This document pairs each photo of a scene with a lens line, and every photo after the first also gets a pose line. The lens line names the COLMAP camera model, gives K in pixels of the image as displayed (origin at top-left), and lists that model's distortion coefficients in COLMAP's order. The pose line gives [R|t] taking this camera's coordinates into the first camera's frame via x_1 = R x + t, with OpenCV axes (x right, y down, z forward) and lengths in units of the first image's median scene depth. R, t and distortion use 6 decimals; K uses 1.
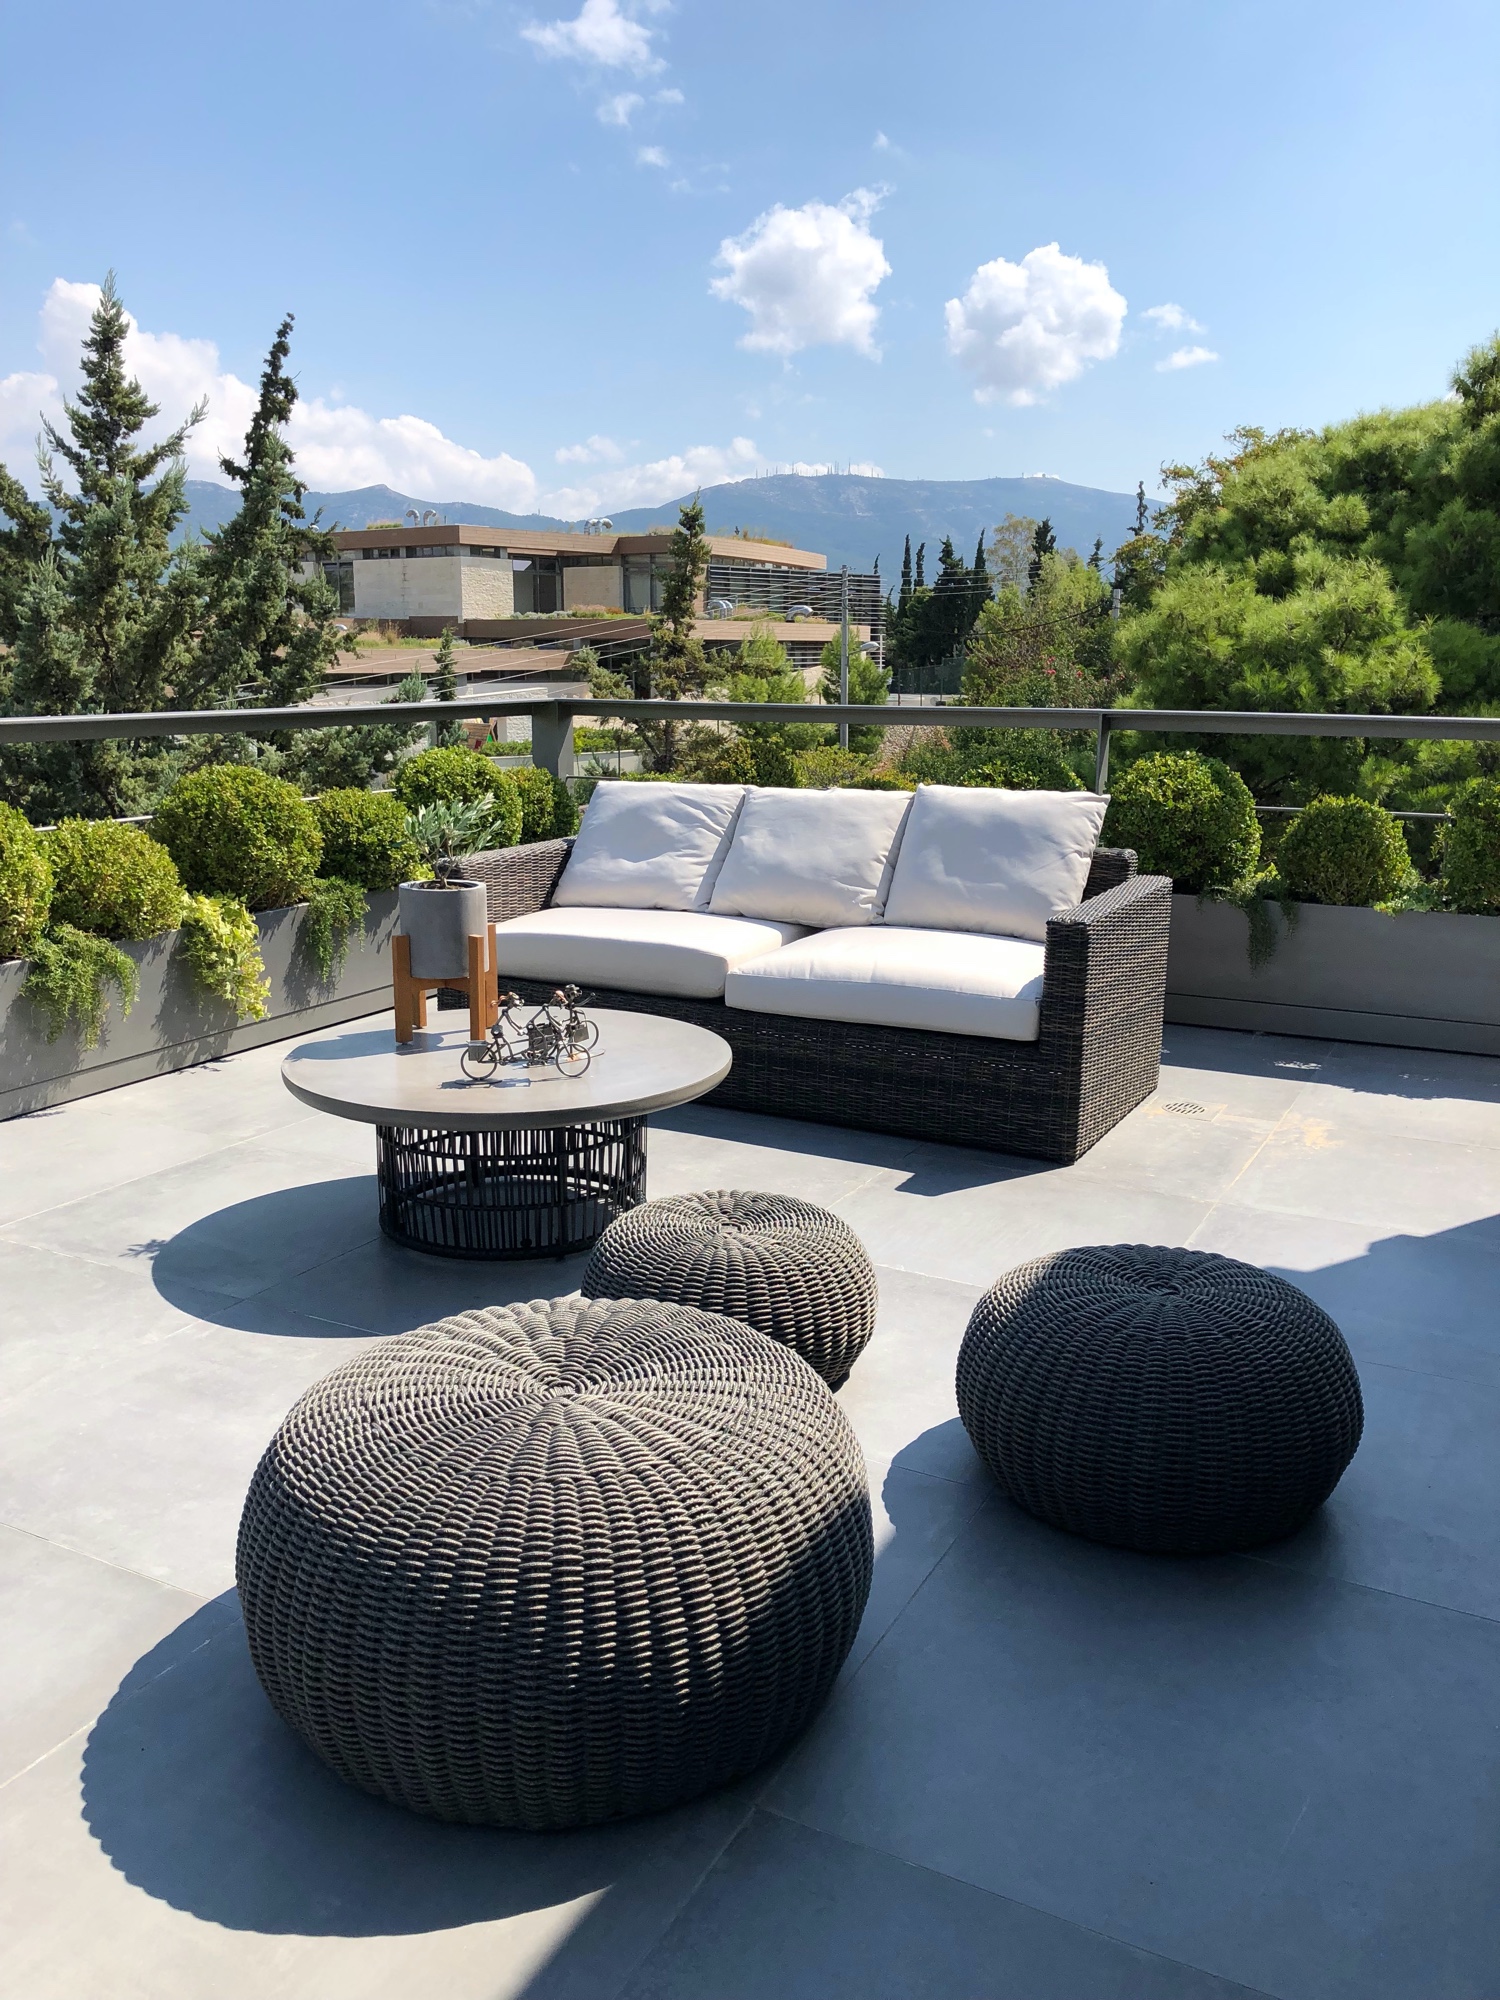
lens RADIAL K [[1613.6, 0, 750.0], [0, 1613.6, 1000.0], [0, 0, 1]] dist [0.027028, 0.003798]
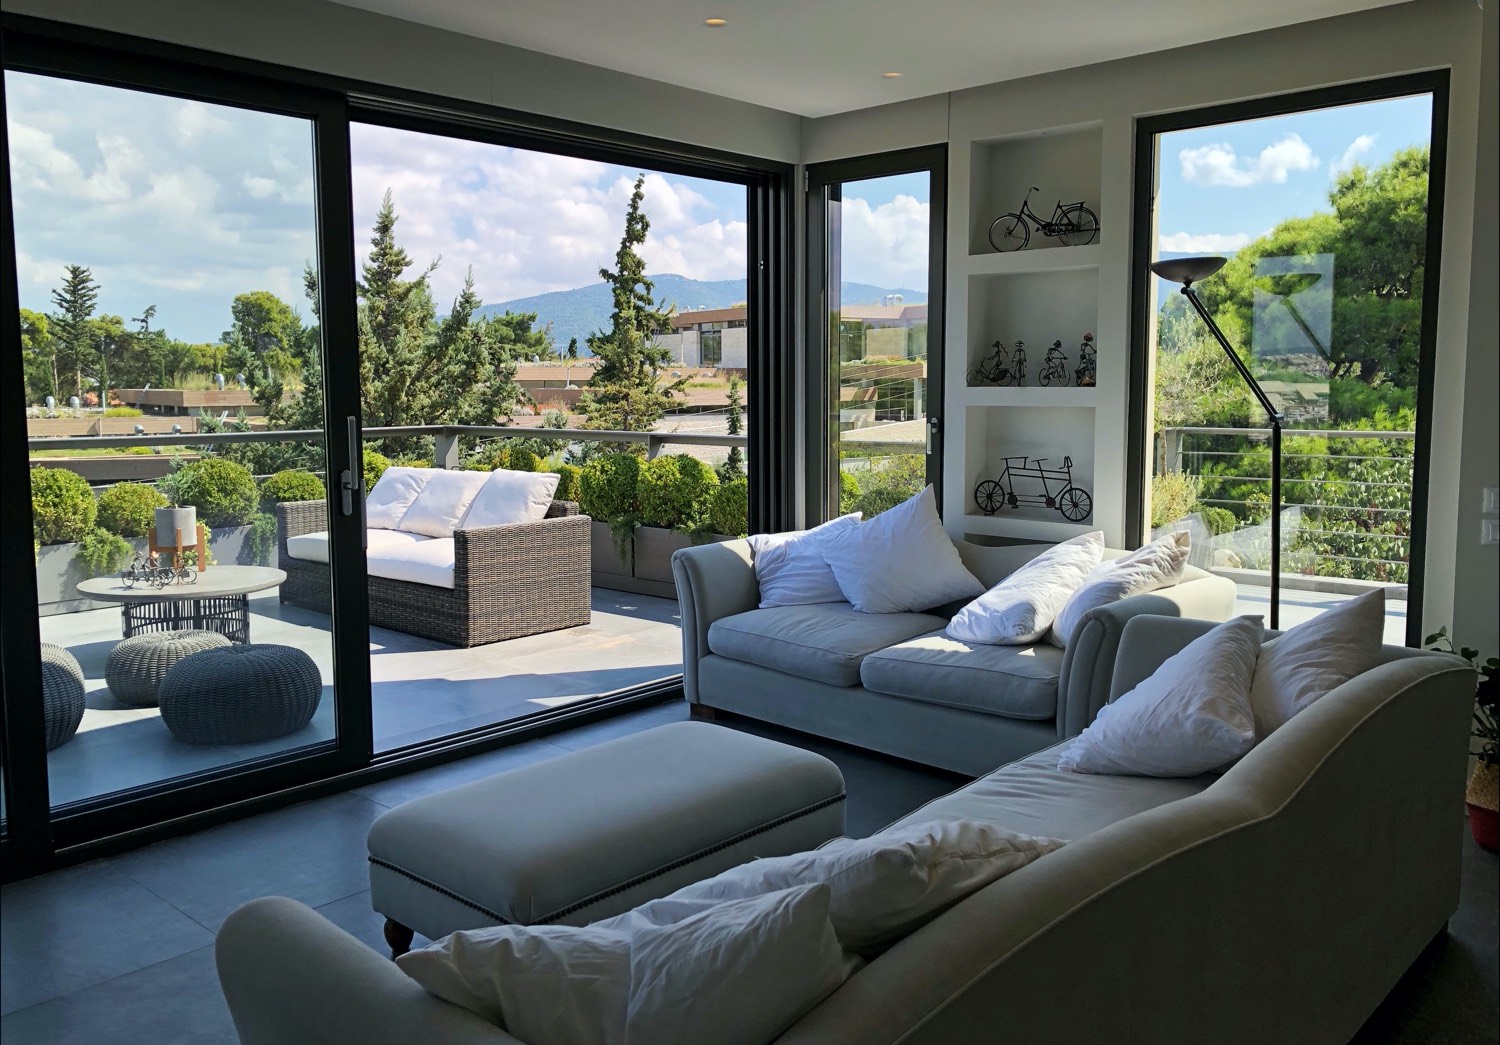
lens RADIAL K [[1230.1, 0, 750.0], [0, 1230.1, 522.5], [0, 0, 1]] dist [-0.004351, -0.002193]
pose [[0.967879, 0.015360, -0.250947, 0.321290], [-0.041058, 0.994389, -0.097491, 0.027244], [0.248041, 0.104663, 0.963079, -0.149413]]
